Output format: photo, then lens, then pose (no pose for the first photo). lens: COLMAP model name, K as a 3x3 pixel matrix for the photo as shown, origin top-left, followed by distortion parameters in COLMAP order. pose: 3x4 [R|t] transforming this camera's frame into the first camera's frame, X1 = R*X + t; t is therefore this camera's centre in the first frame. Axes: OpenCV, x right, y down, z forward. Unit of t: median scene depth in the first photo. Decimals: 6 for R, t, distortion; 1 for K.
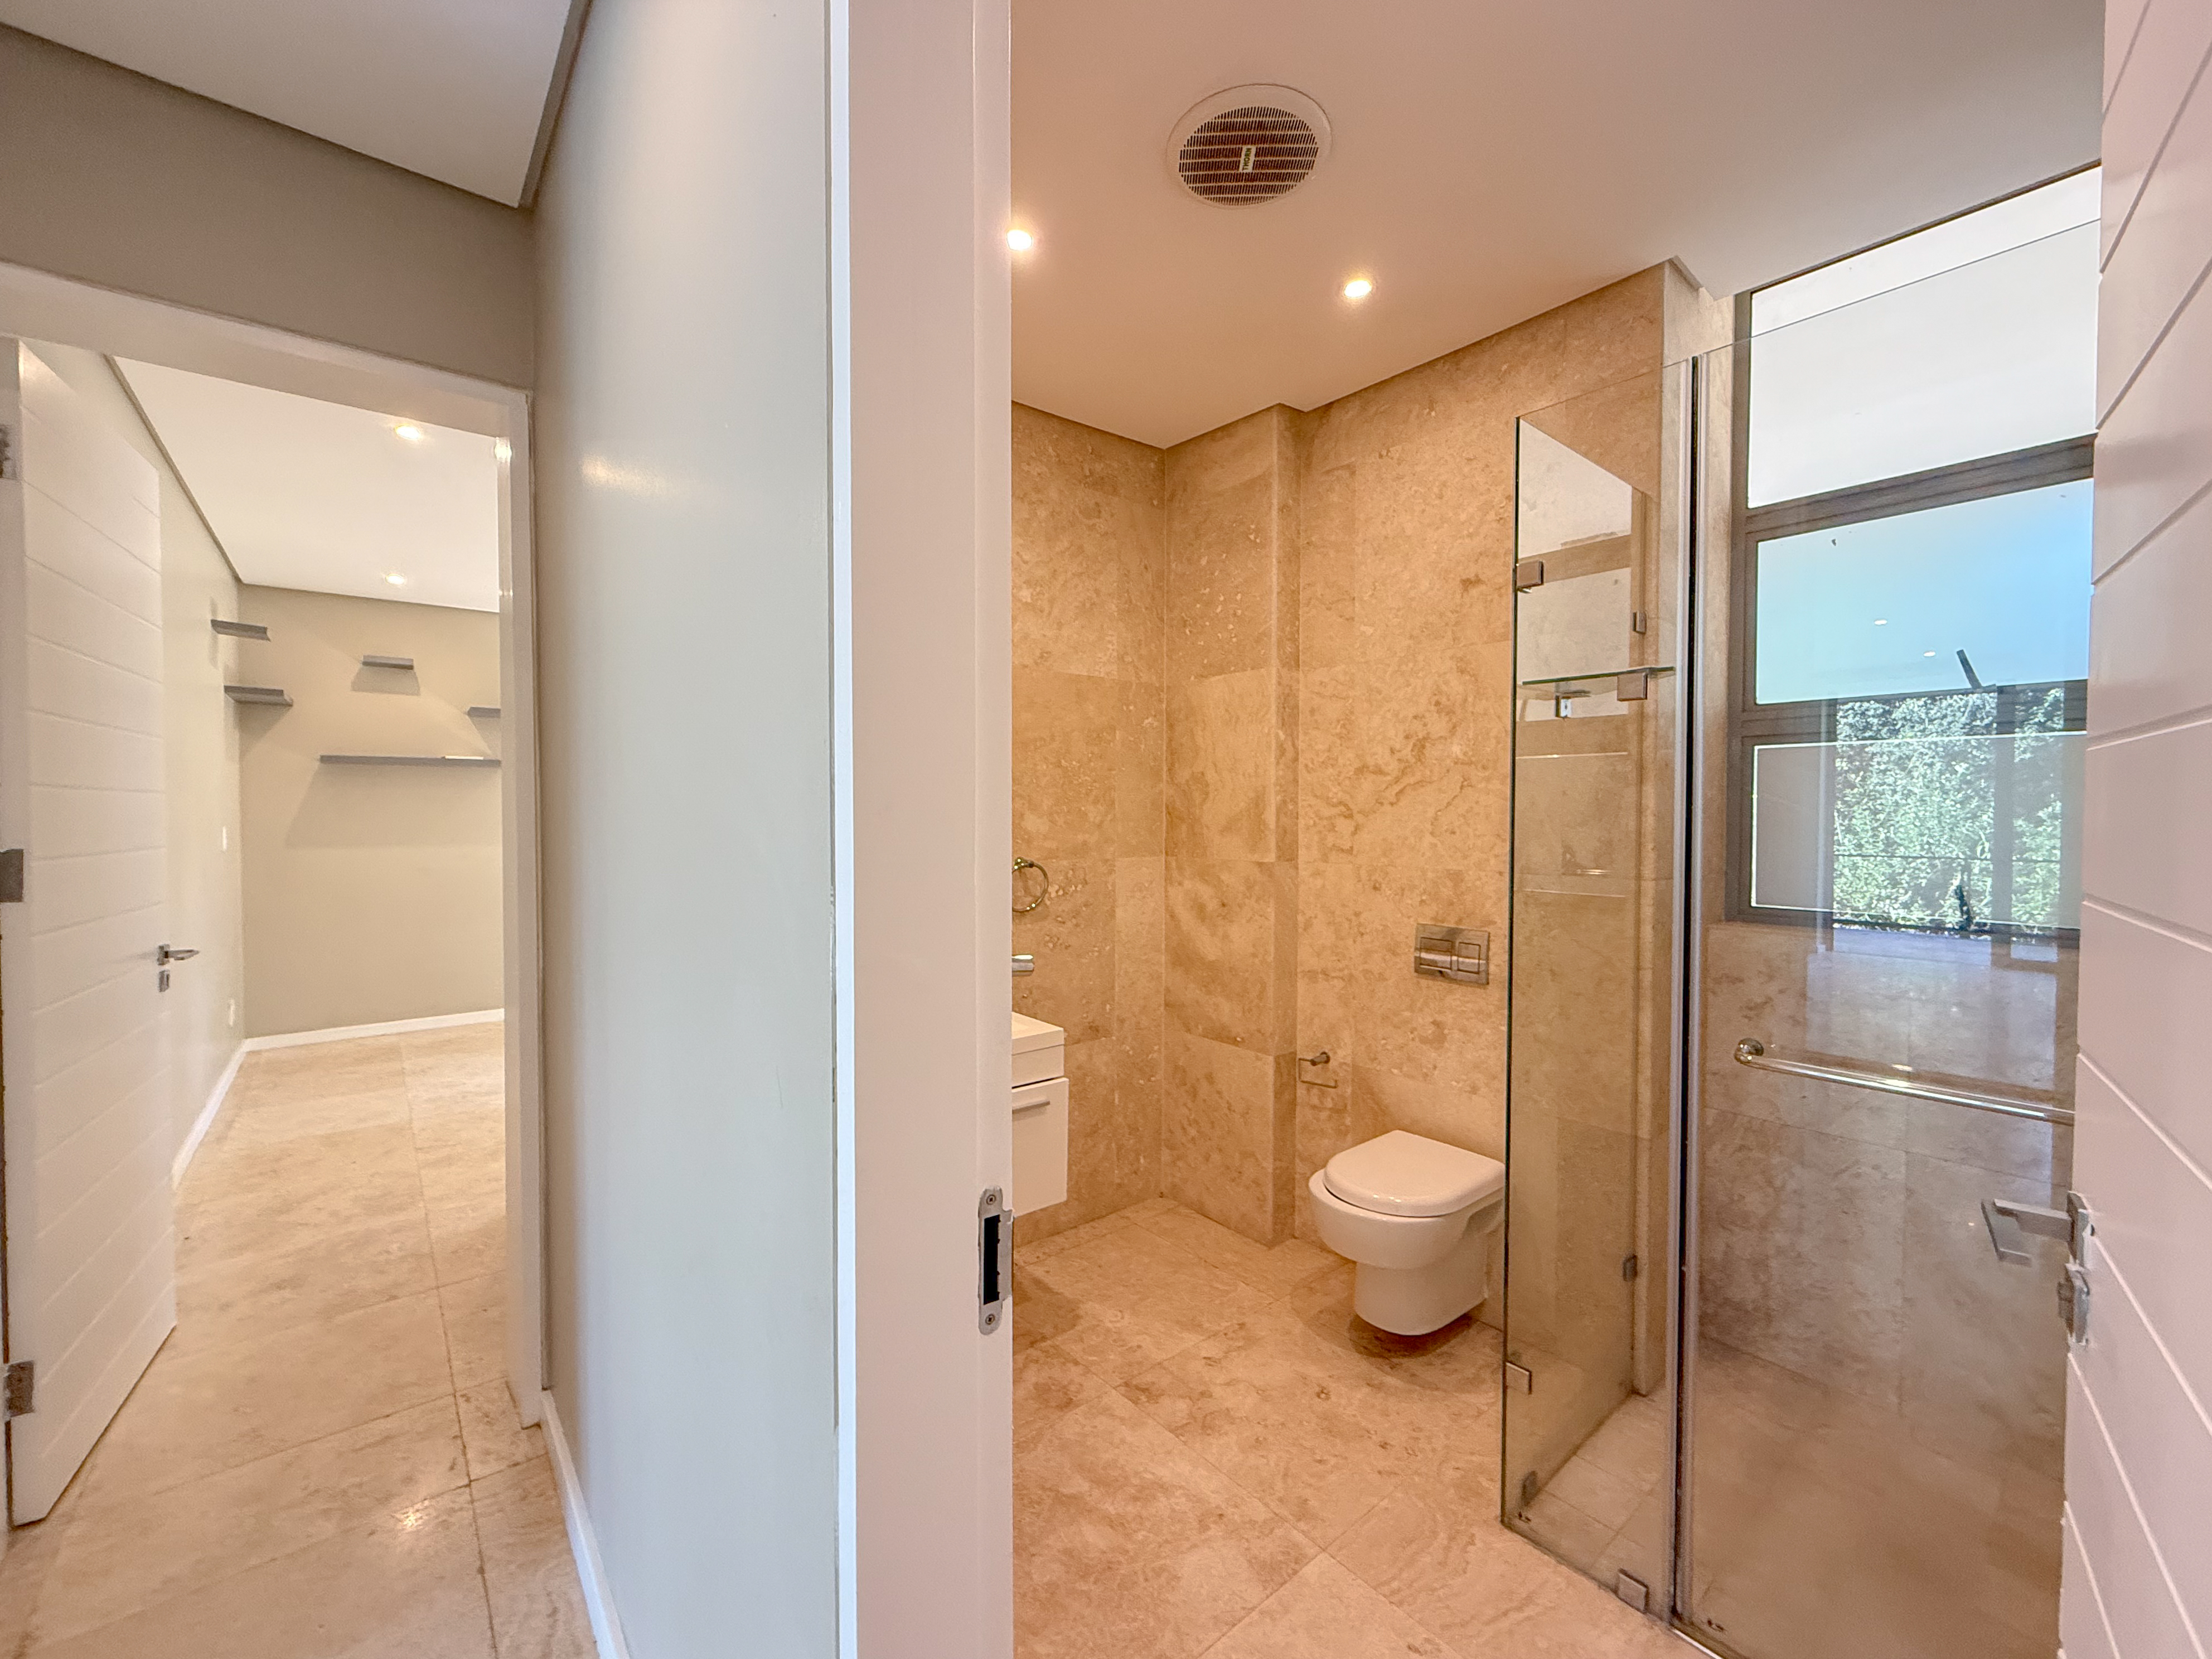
lens RADIAL K [[890.3, 0, 1104.1], [0, 890.3, 827.8], [0, 0, 1]] dist [0.001644, -0.000265]
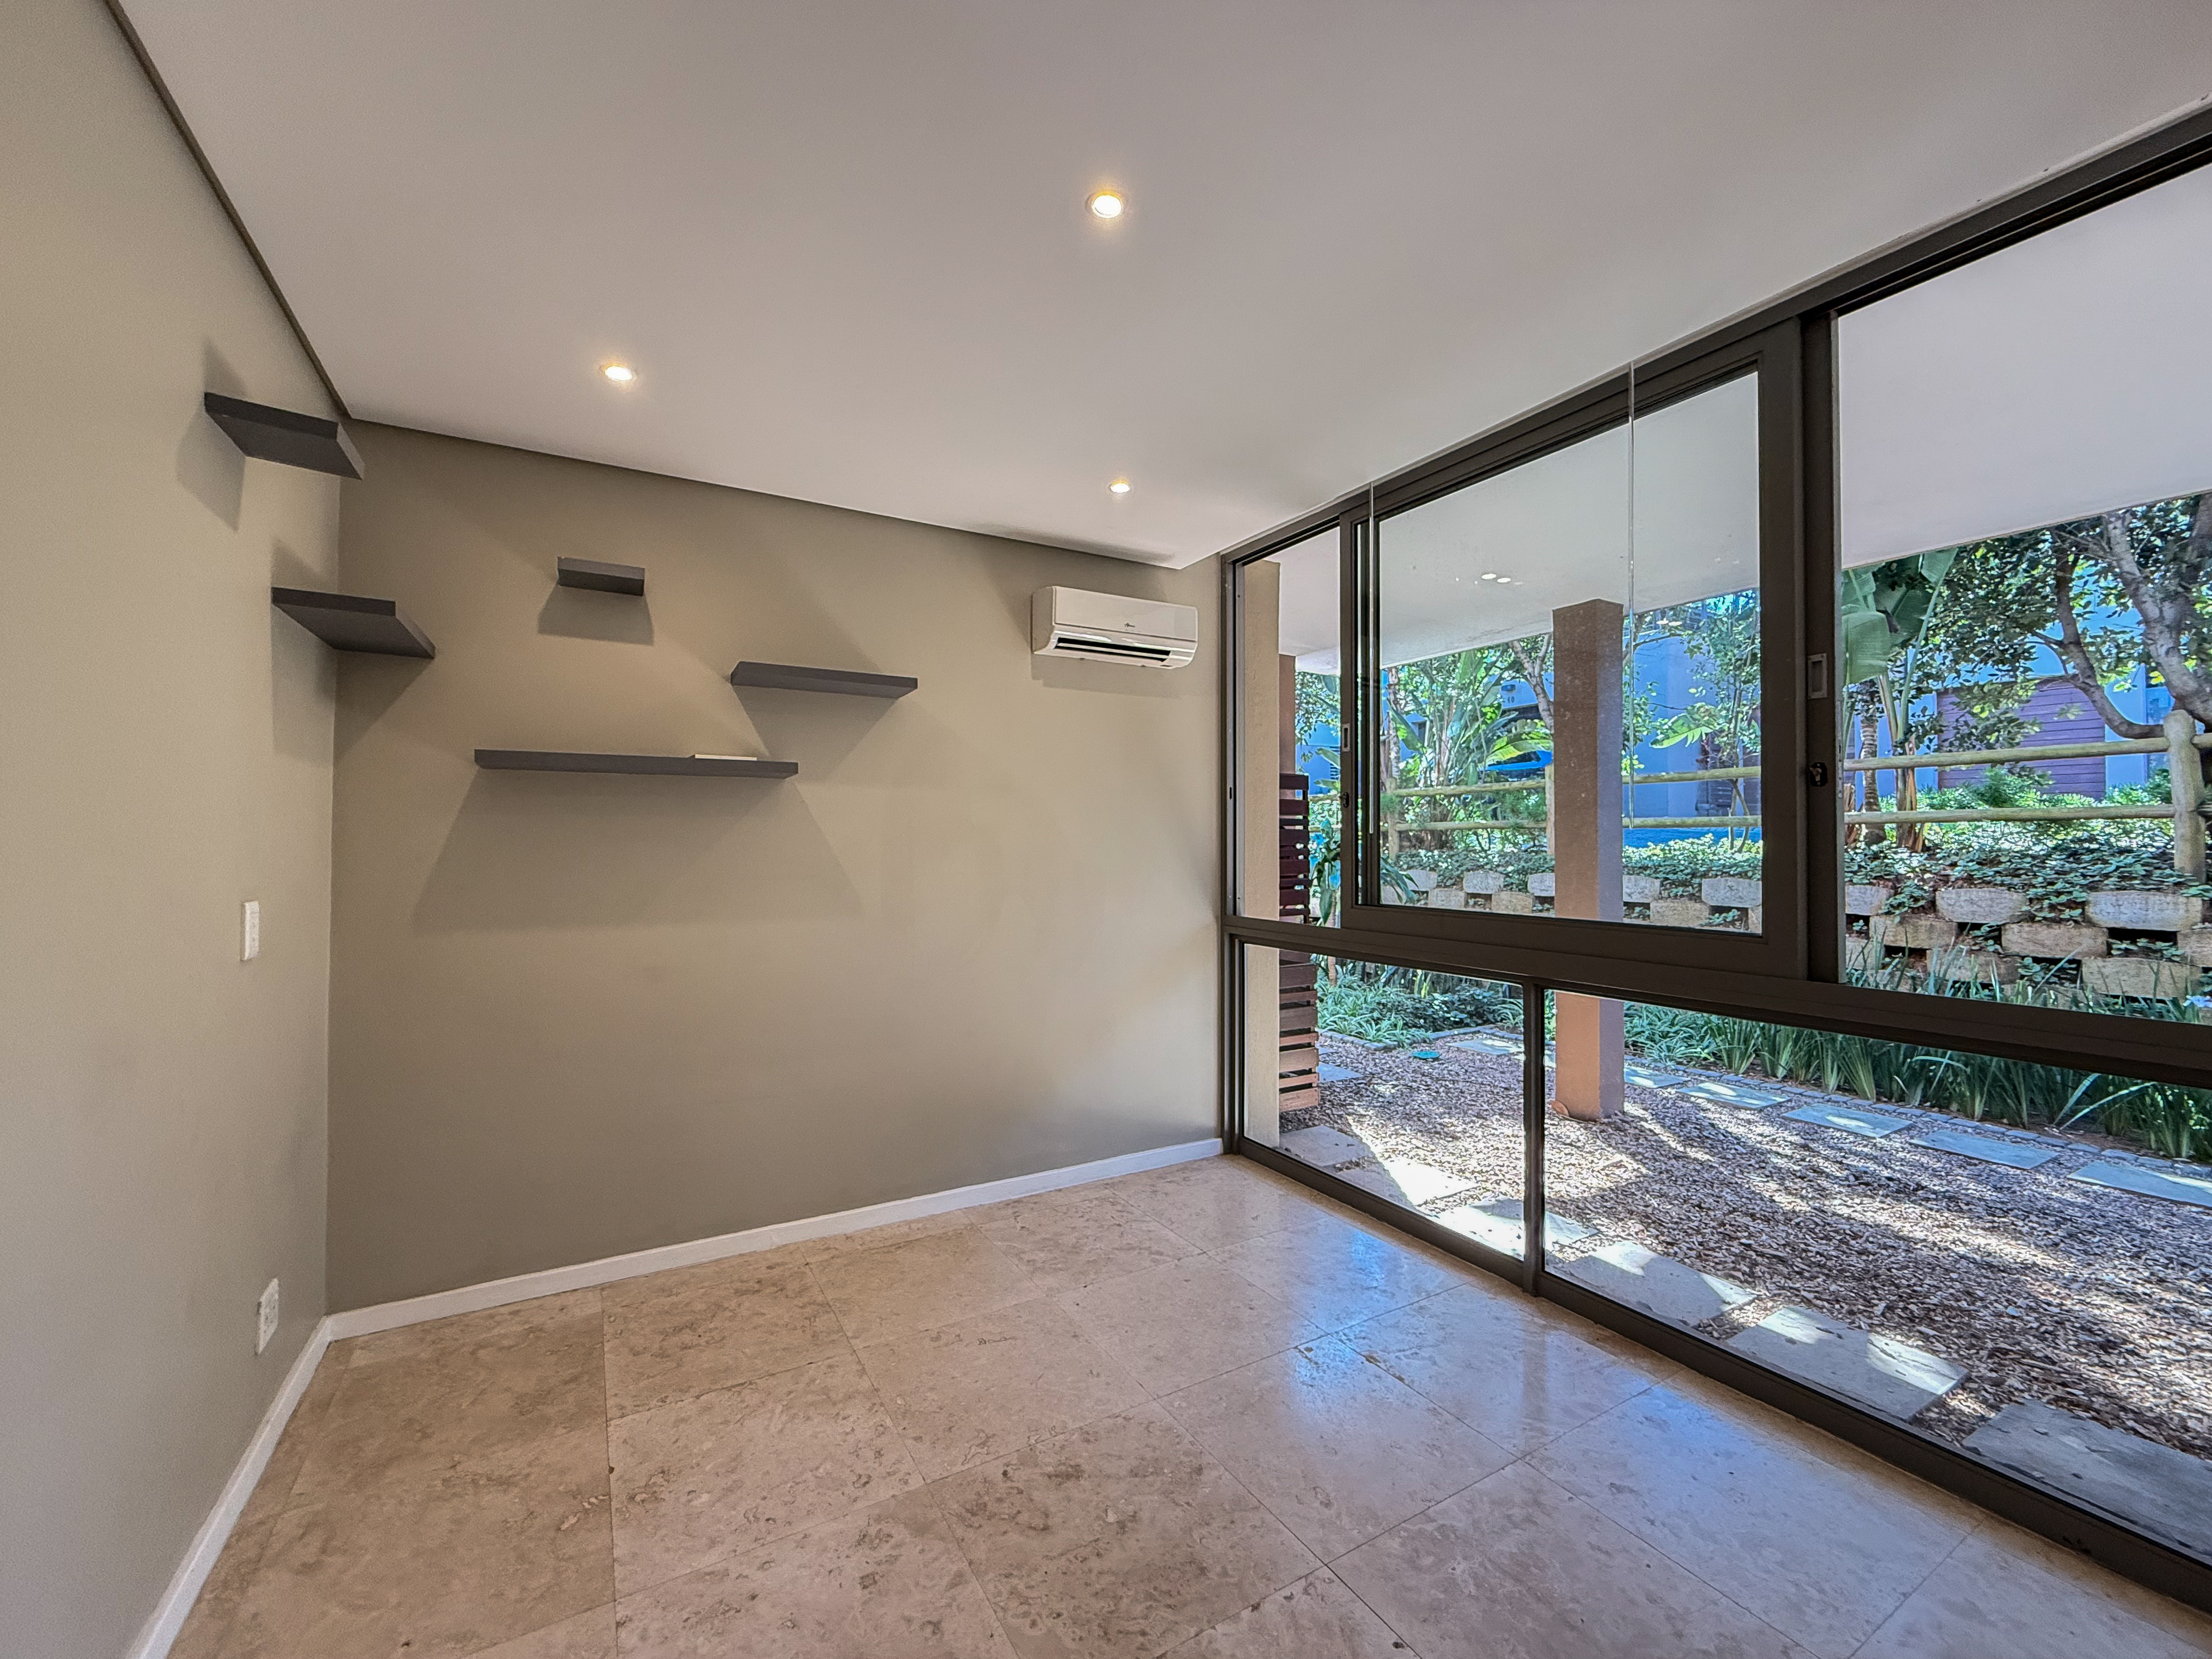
lens RADIAL K [[890.2, 0, 1111.1], [0, 890.2, 832.8], [0, 0, 1]] dist [0.001644, -0.000265]
pose [[0.991024, 0.000564, -0.133681, -0.456769], [-0.004619, 0.999538, -0.030024, -0.021038], [0.133602, 0.030372, 0.990569, 0.550180]]
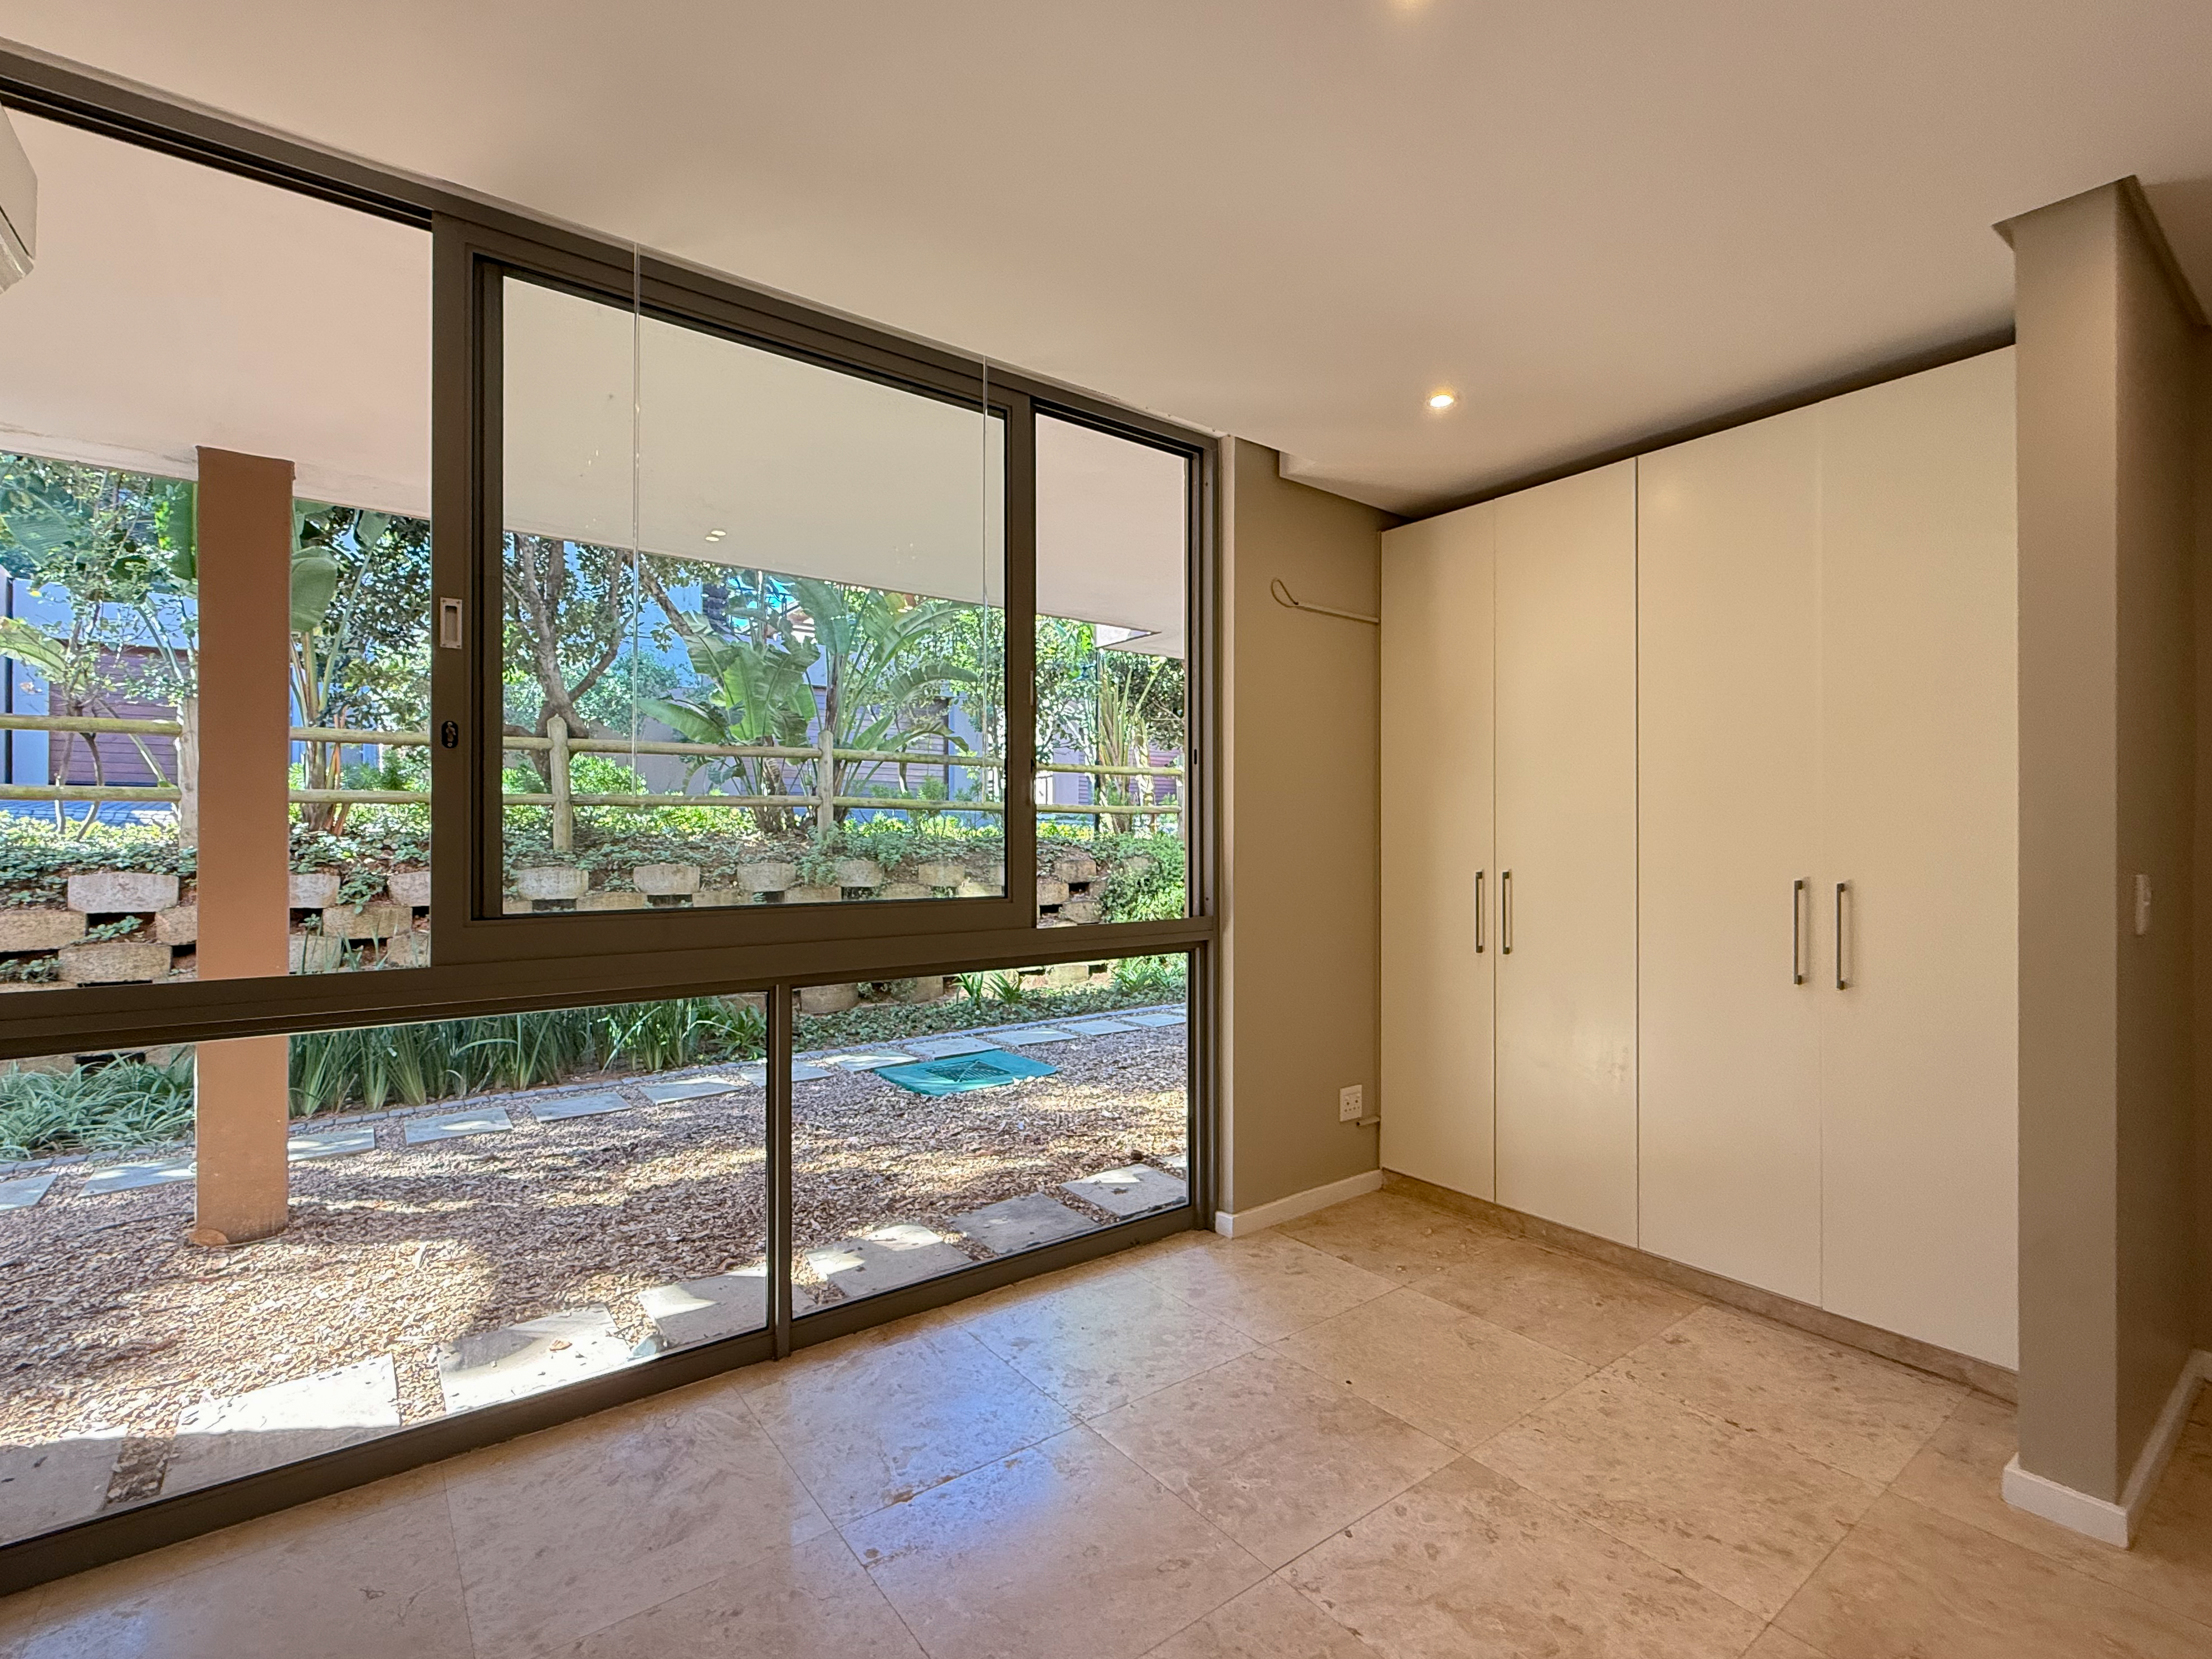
lens RADIAL K [[1006.1, 0, 1112.6], [0, 1006.1, 832.1], [0, 0, 1]] dist [0.000981, 0.000008]
pose [[0.033935, 0.002329, 0.999421, -0.815229], [0.017367, 0.999845, -0.002920, -0.019402], [-0.999273, 0.017456, 0.033890, 0.981834]]
